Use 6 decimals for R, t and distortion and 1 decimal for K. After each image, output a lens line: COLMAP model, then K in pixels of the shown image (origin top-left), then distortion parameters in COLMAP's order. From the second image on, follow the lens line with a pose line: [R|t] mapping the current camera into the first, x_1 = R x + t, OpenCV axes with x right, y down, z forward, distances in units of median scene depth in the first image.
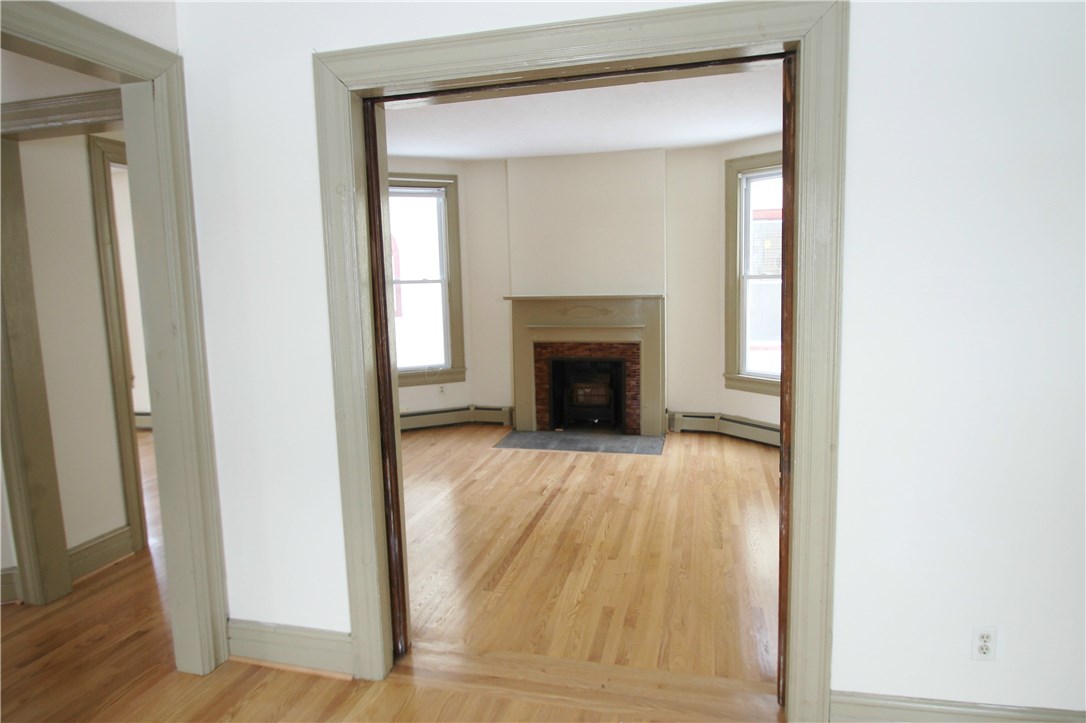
lens RADIAL K [[602.9, 0, 568.7], [0, 602.9, 346.1], [0, 0, 1]] dist [0.000475, -0.012822]
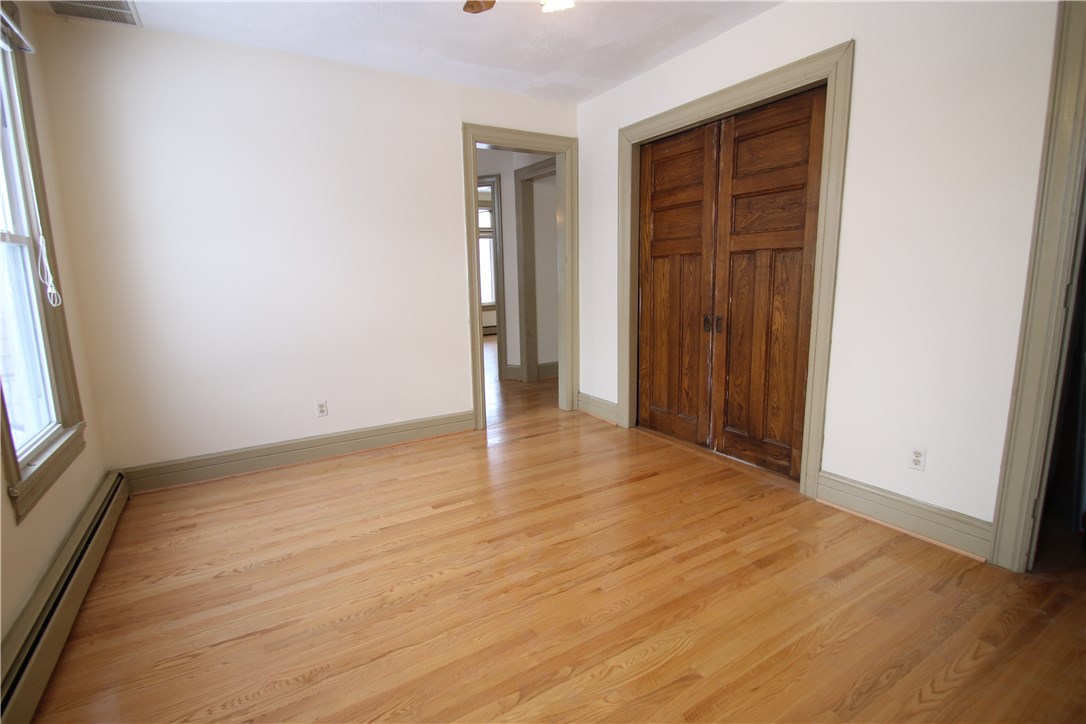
lens RADIAL K [[512.0, 0, 552.5], [0, 512.0, 362.1], [0, 0, 1]] dist [0.006275, -0.012193]
pose [[0.707139, 0.140550, -0.692965, 0.423022], [-0.067320, 0.988976, 0.131891, 0.056695], [0.703862, -0.046615, 0.708805, -0.268406]]
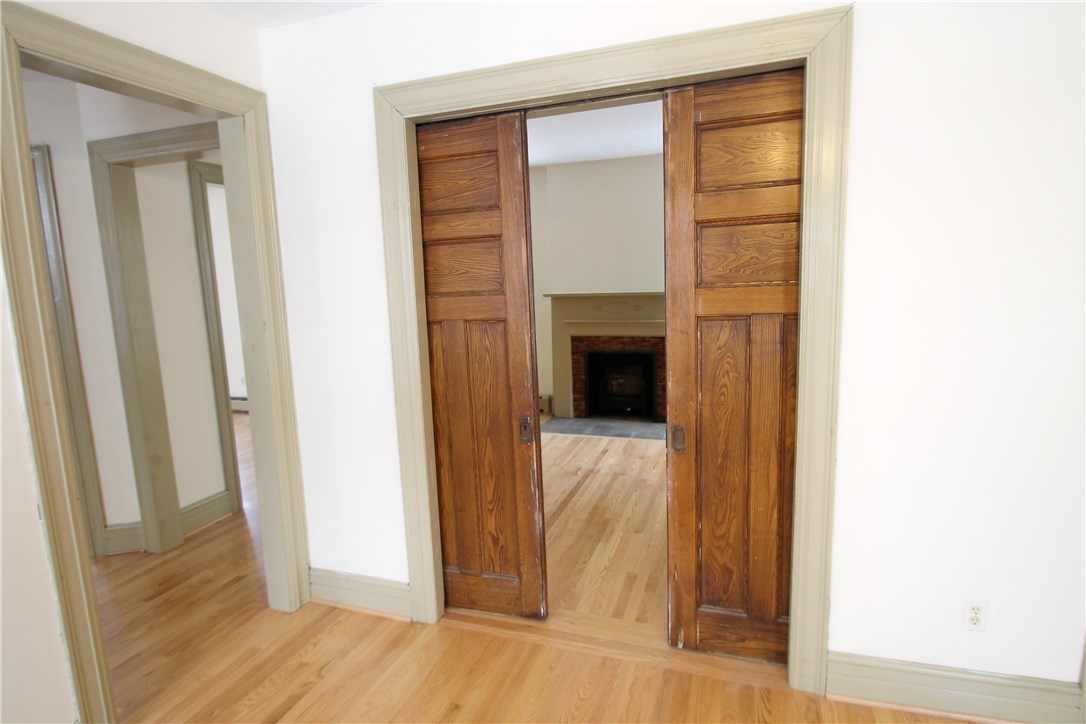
lens RADIAL K [[573.0, 0, 547.9], [0, 573.0, 358.5], [0, 0, 1]] dist [-0.003309, -0.003975]
pose [[0.994291, 0.003793, -0.106635, 0.015864], [-0.000246, 0.999447, 0.033266, -0.000491], [0.106702, -0.033049, 0.993742, -0.042363]]
